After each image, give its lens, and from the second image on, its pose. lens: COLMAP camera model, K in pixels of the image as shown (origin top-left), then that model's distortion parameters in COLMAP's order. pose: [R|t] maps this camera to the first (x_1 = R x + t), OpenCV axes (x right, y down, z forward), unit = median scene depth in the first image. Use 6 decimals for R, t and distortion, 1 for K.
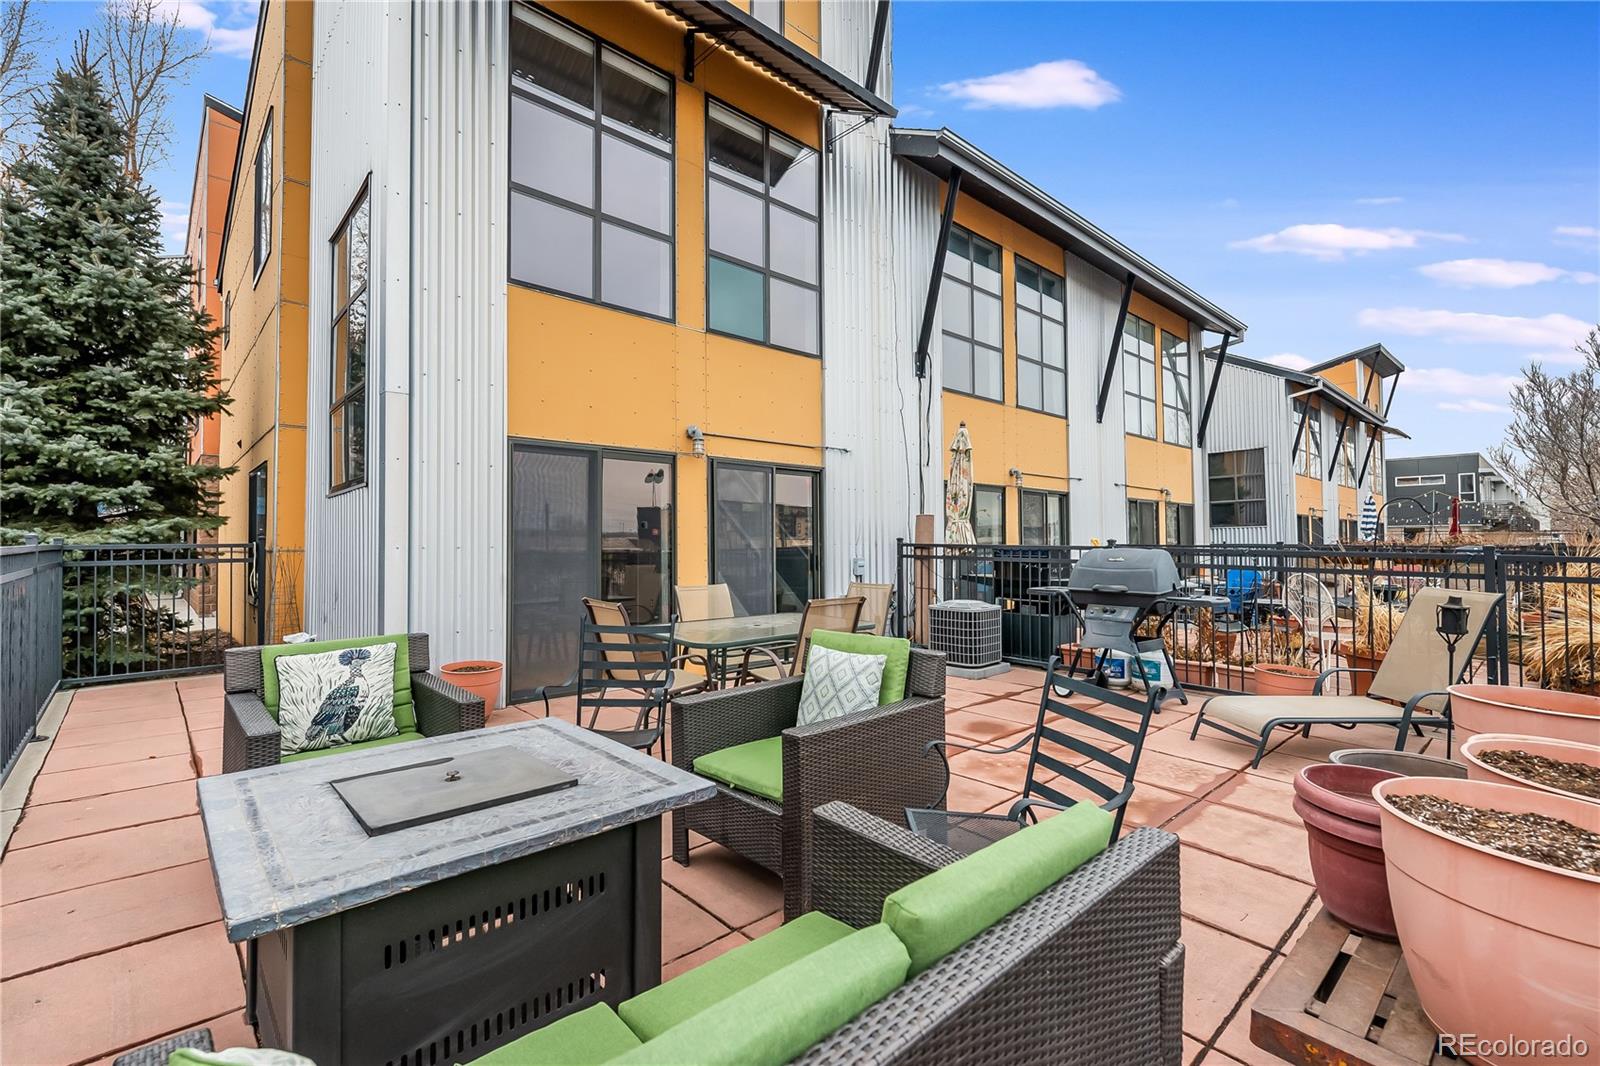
lens RADIAL K [[718.0, 0, 800.0], [0, 718.0, 533.0], [0, 0, 1]] dist [-0.001236, -0.000359]
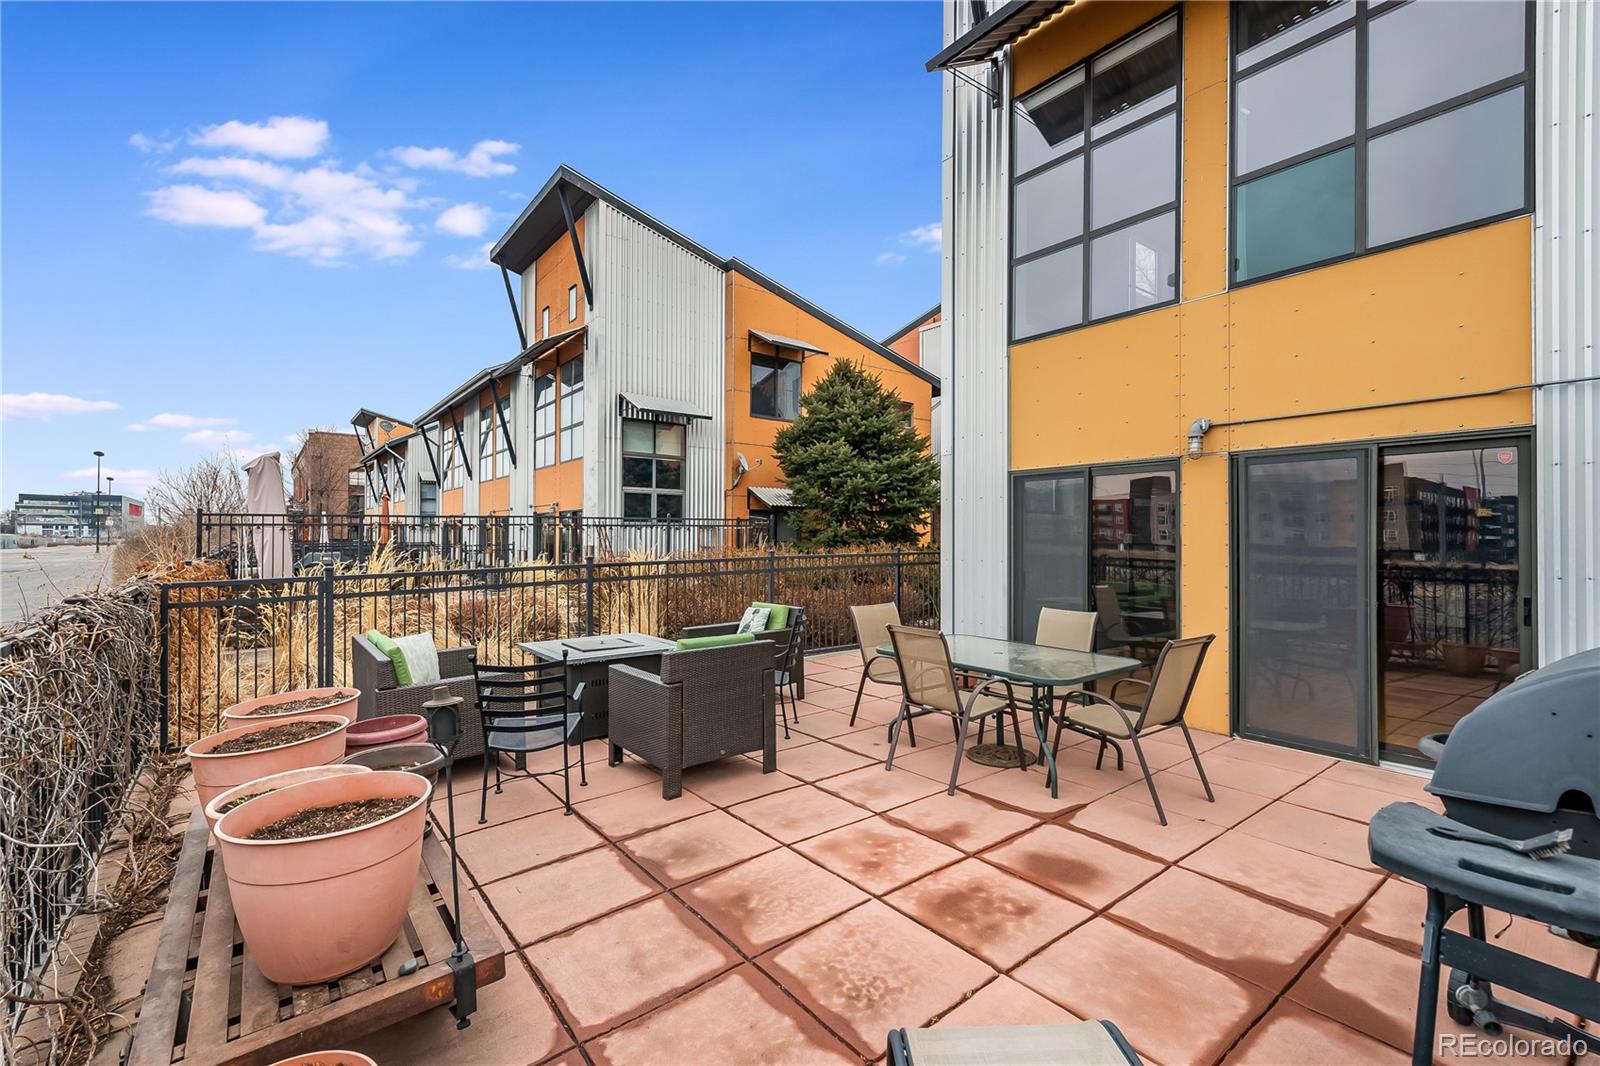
lens RADIAL K [[710.4, 0, 794.3], [0, 710.4, 537.4], [0, 0, 1]] dist [0.002497, -0.000300]
pose [[-0.093738, 0.003462, -0.995591, 0.743668], [0.020090, 0.999797, 0.001586, -0.028589], [0.995394, -0.019852, -0.093789, 0.663210]]
